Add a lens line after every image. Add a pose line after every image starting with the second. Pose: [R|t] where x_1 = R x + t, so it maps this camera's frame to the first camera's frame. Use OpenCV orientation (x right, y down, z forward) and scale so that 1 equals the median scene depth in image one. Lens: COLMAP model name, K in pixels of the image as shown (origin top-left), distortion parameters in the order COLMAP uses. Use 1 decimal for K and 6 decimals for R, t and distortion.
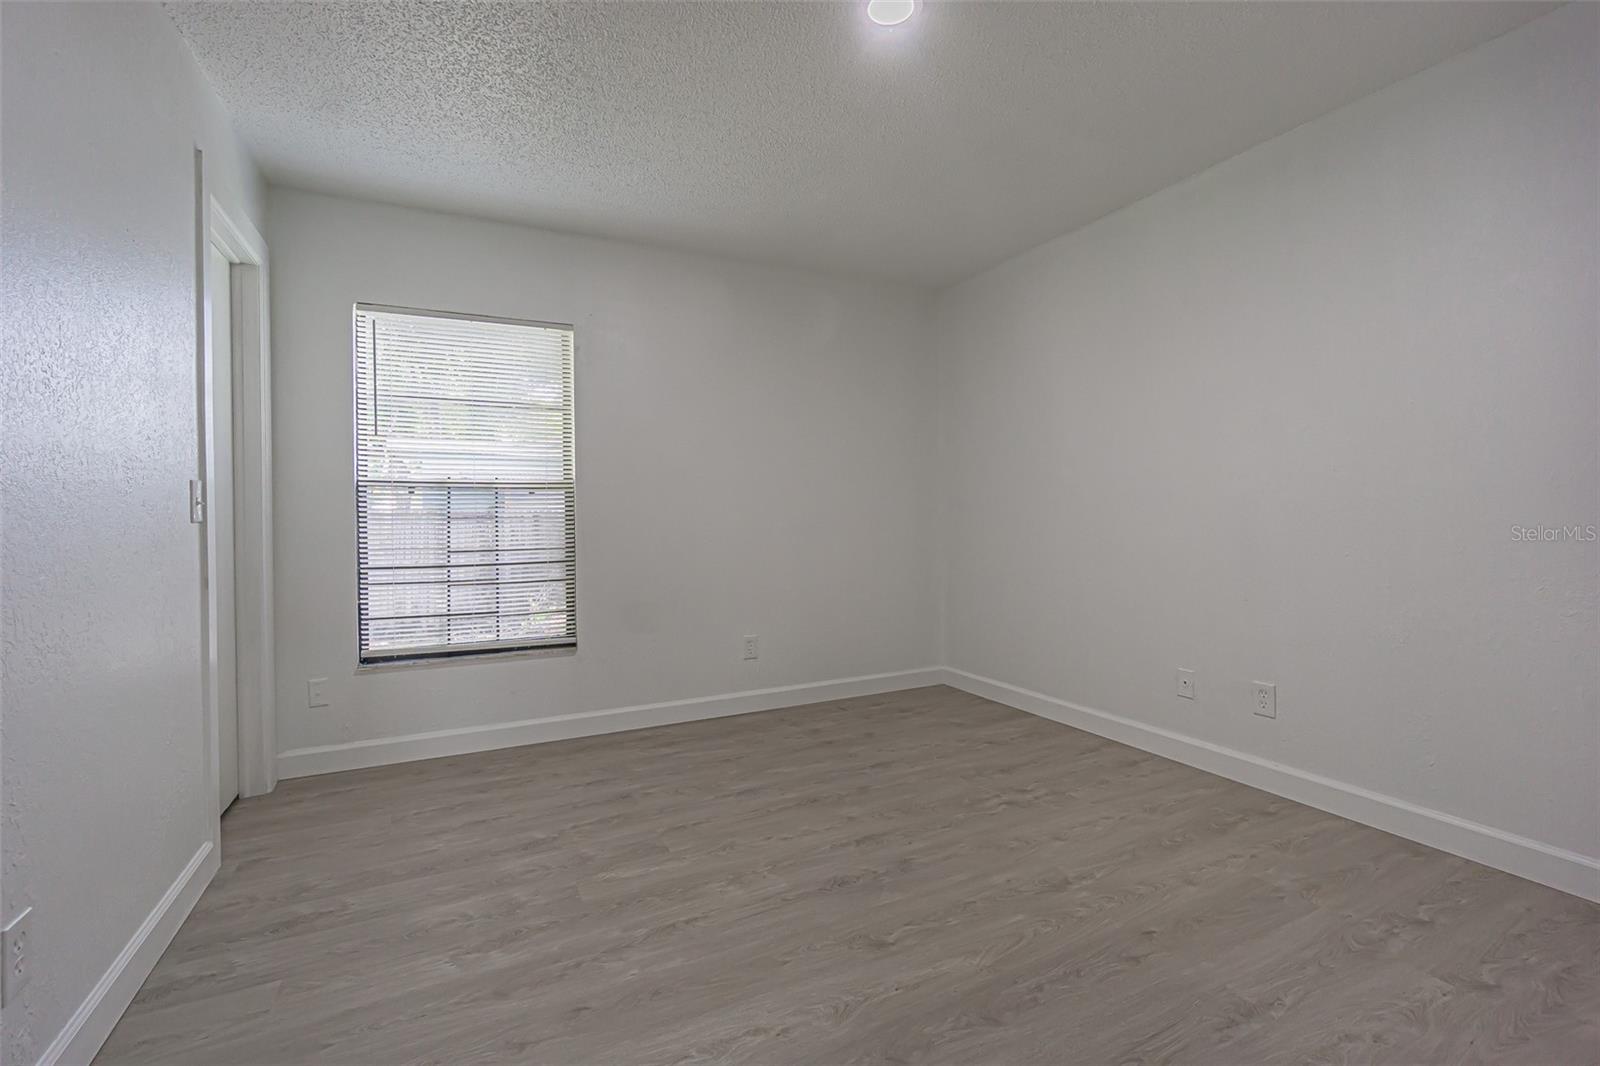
lens RADIAL K [[695.1, 0, 795.5], [0, 695.1, 532.9], [0, 0, 1]] dist [0.000827, 0.000699]
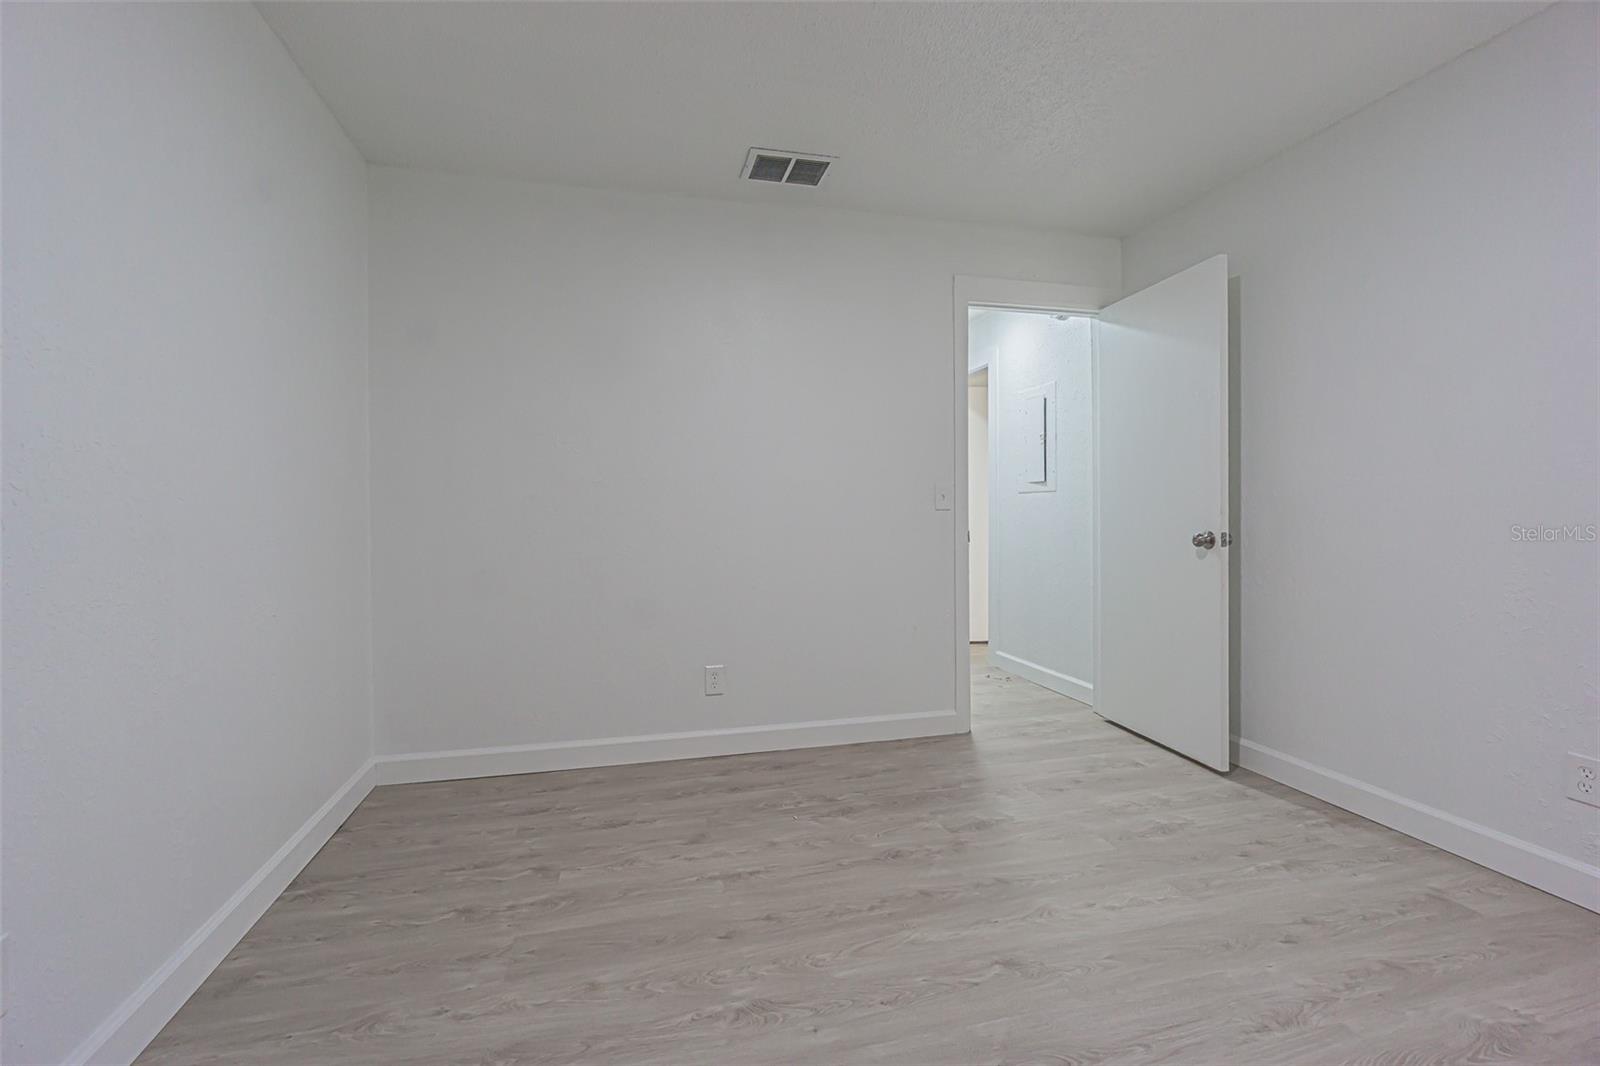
lens RADIAL K [[695.1, 0, 795.5], [0, 695.1, 532.9], [0, 0, 1]] dist [0.000827, 0.000699]
pose [[-0.977983, 0.009561, 0.208465, 0.210461], [0.020778, 0.998447, 0.051684, -0.049388], [-0.207647, 0.054878, -0.976663, 2.017205]]
